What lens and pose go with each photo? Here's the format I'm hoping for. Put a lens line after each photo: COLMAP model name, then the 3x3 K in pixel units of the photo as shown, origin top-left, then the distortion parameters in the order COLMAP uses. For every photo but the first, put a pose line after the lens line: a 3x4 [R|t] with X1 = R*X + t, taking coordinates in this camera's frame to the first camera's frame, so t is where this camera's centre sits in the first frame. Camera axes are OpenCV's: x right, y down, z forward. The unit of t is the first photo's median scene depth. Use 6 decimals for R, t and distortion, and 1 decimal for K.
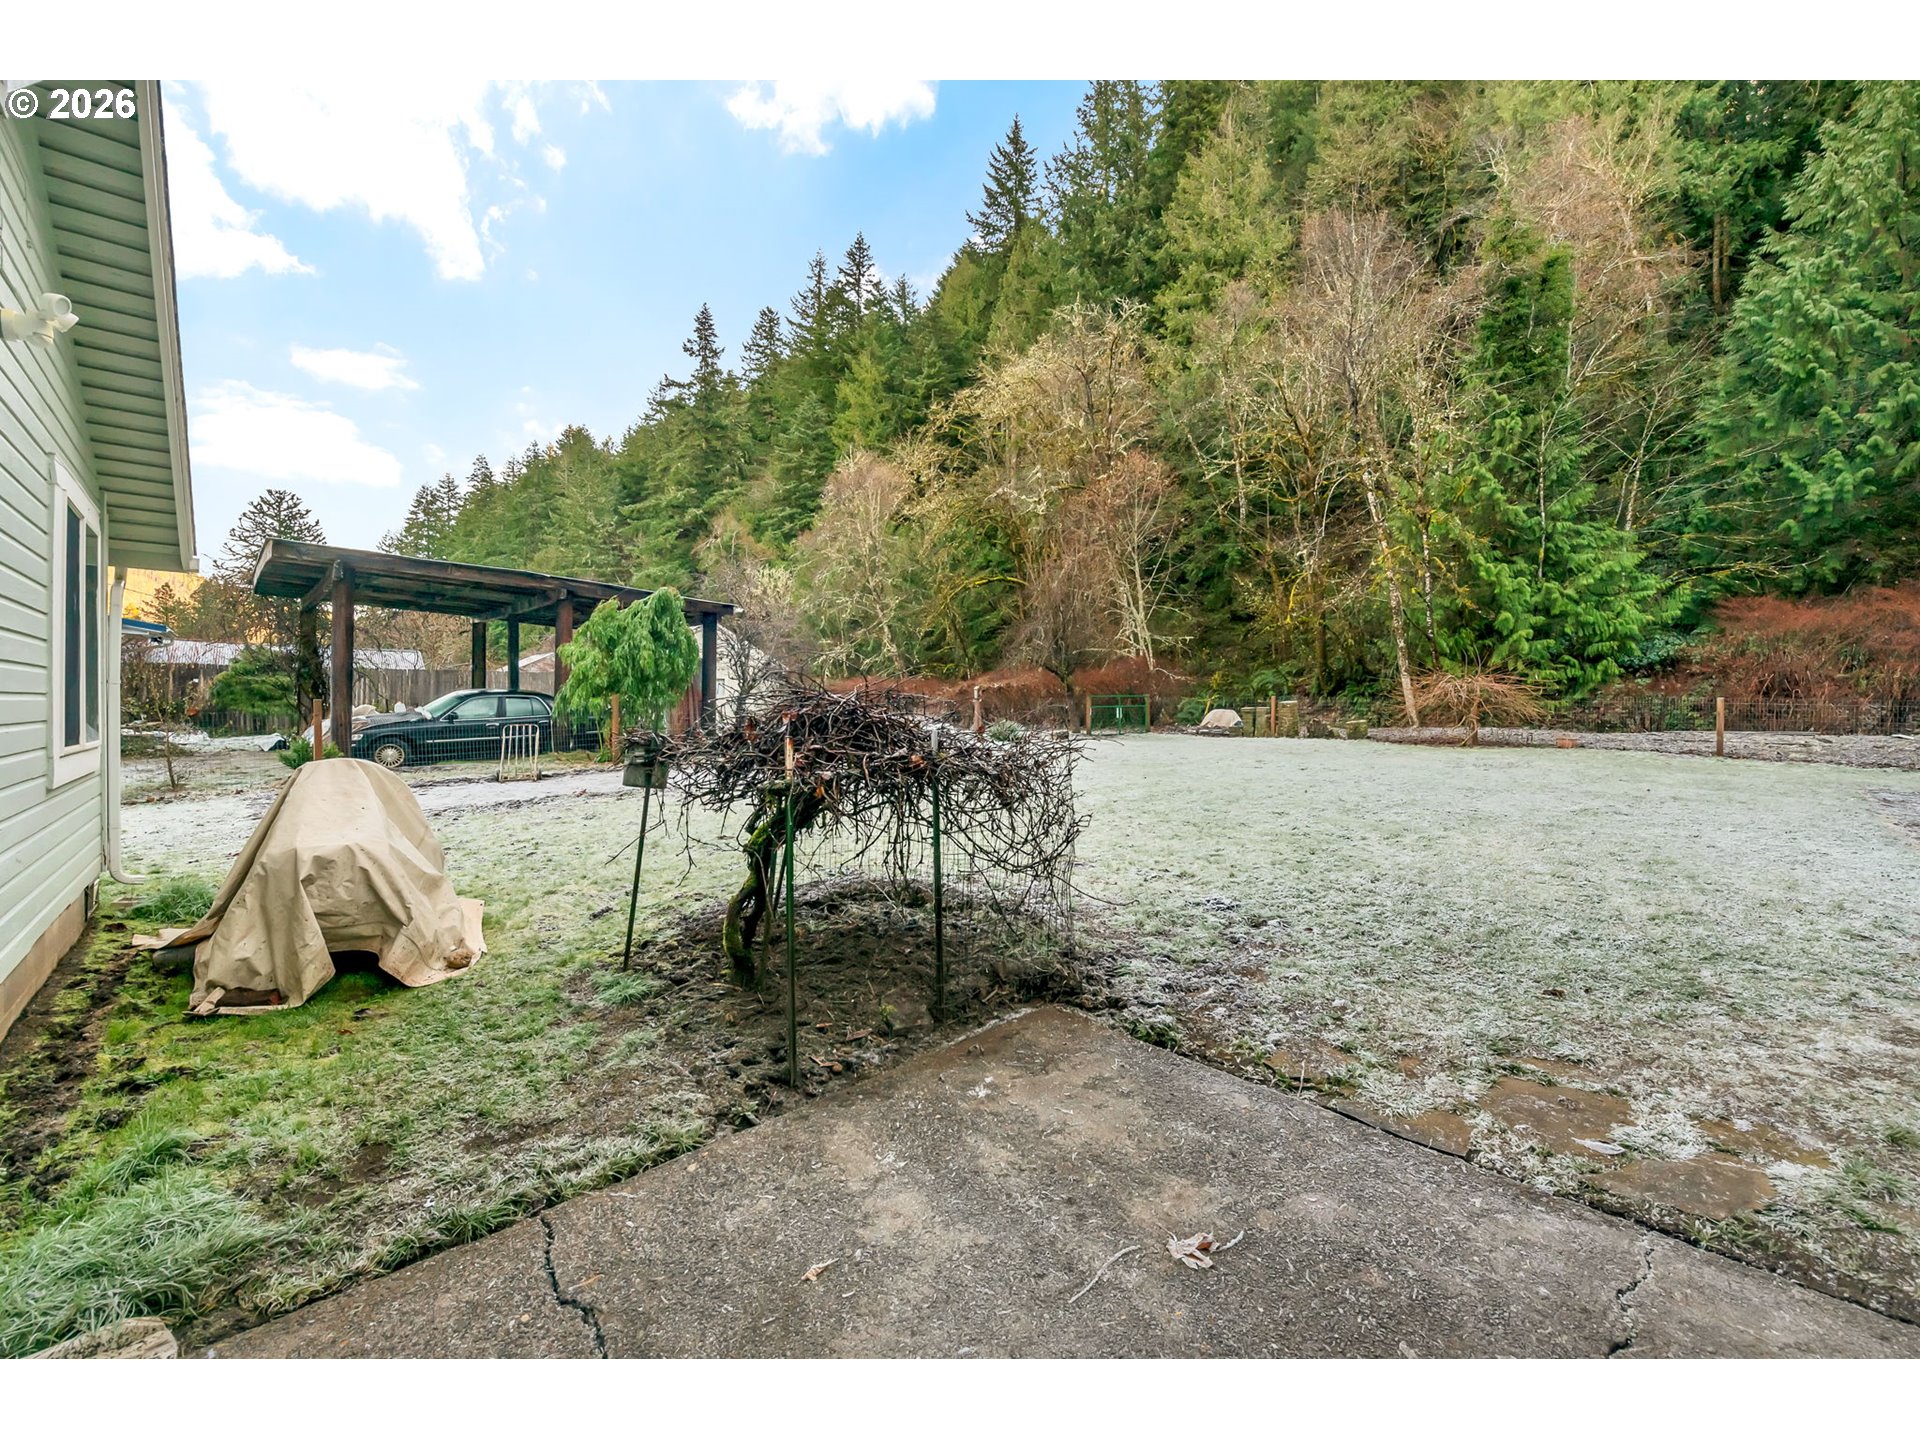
lens RADIAL K [[764.6, 0, 964.8], [0, 764.6, 711.7], [0, 0, 1]] dist [0.001134, -0.003125]
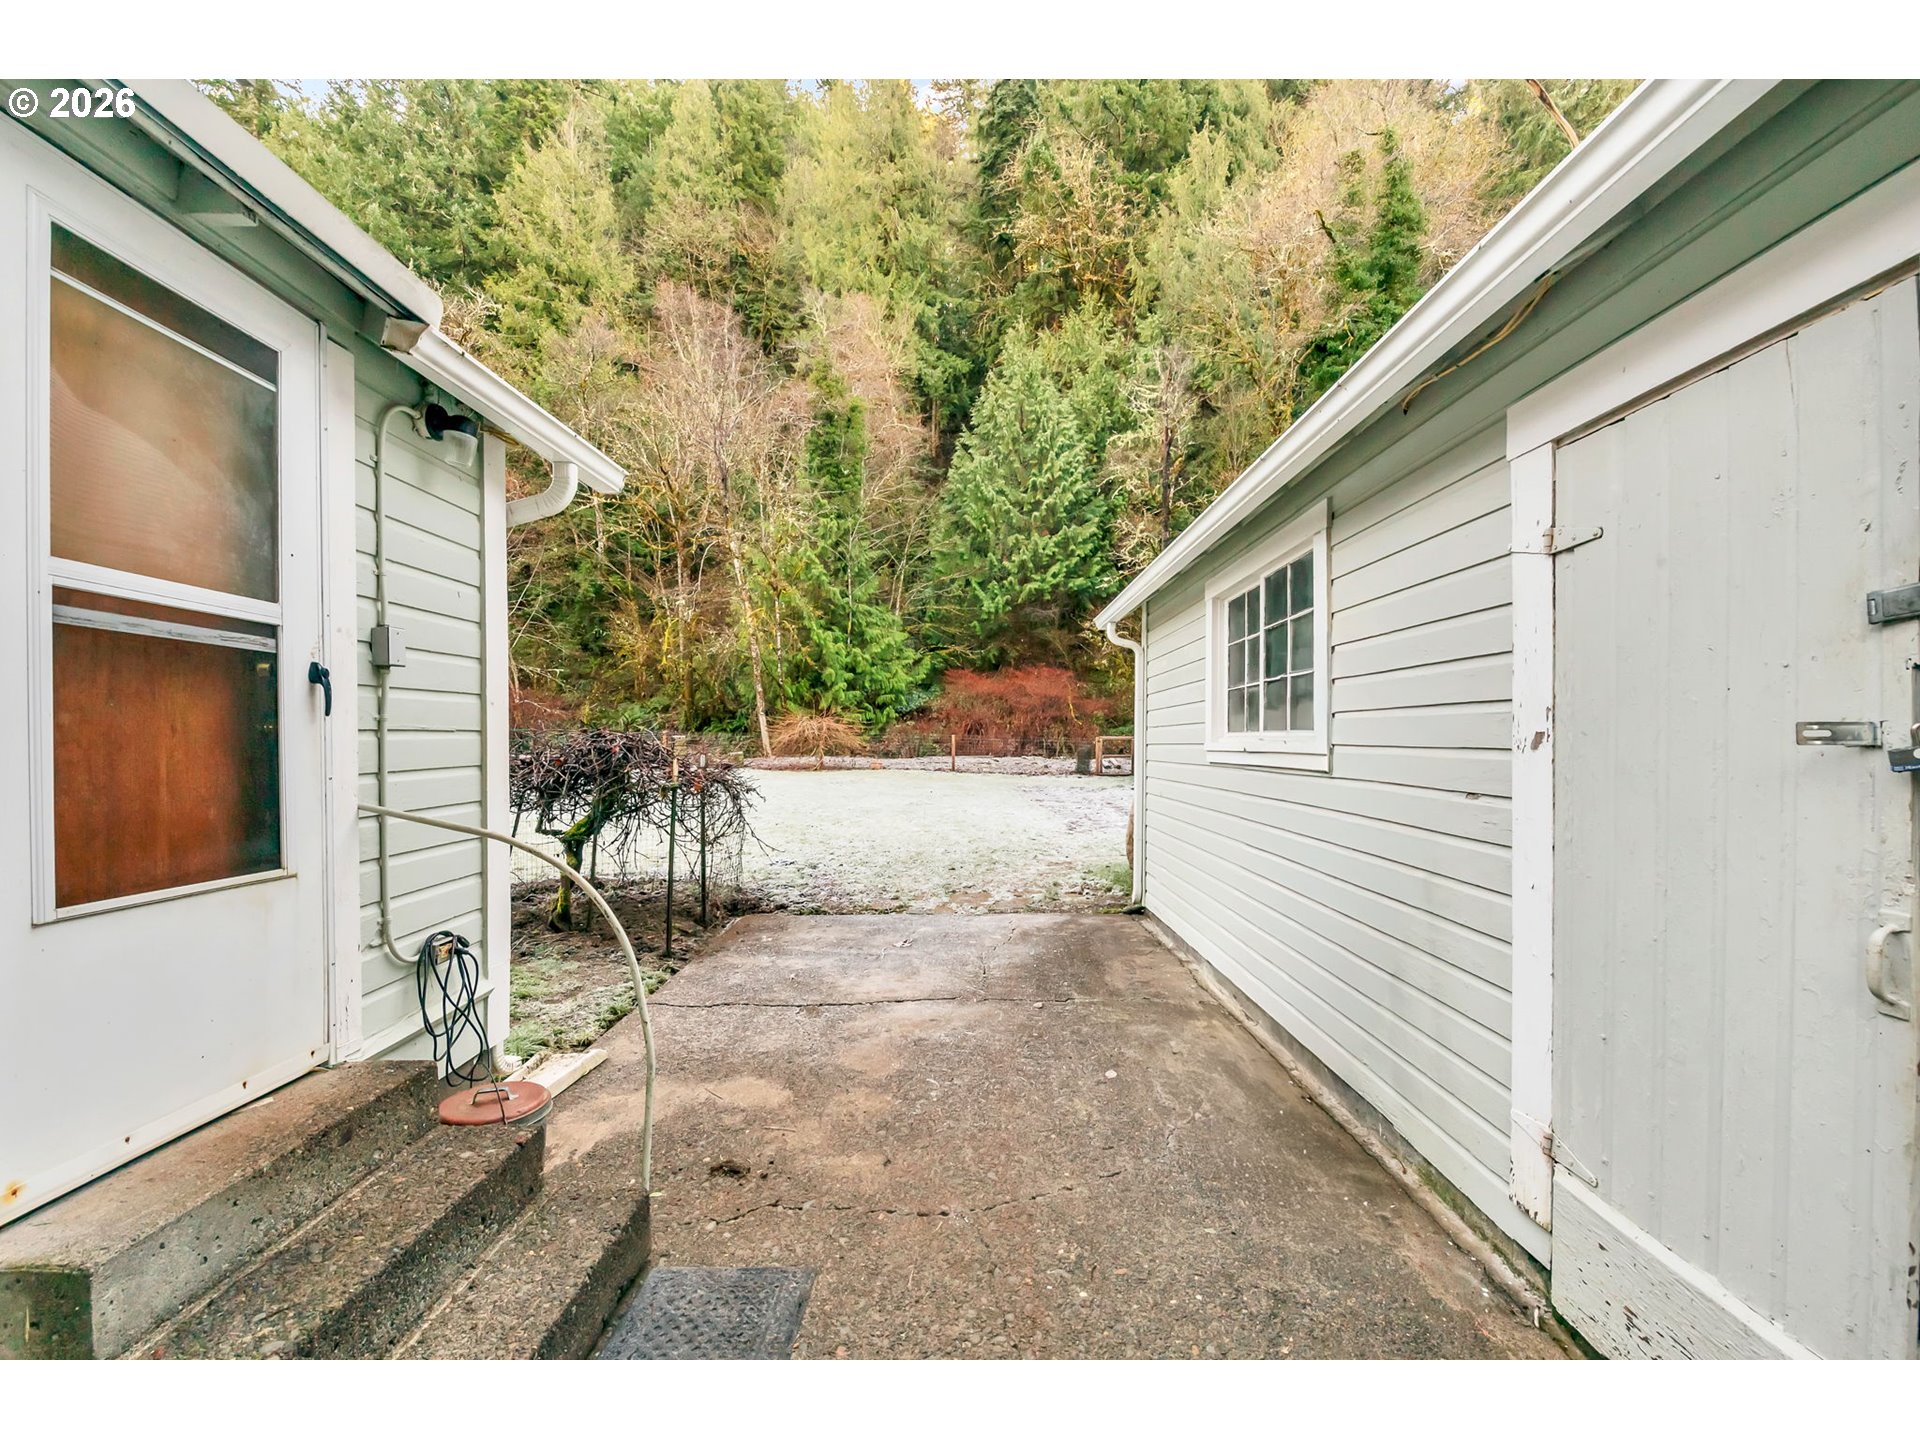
lens RADIAL K [[794.3, 0, 965.6], [0, 794.3, 746.7], [0, 0, 1]] dist [0.000847, -0.000083]
pose [[0.676109, -0.007569, 0.736762, -0.132372], [0.006332, 0.999970, 0.004462, -0.000761], [-0.736774, 0.001648, 0.676137, -0.087415]]
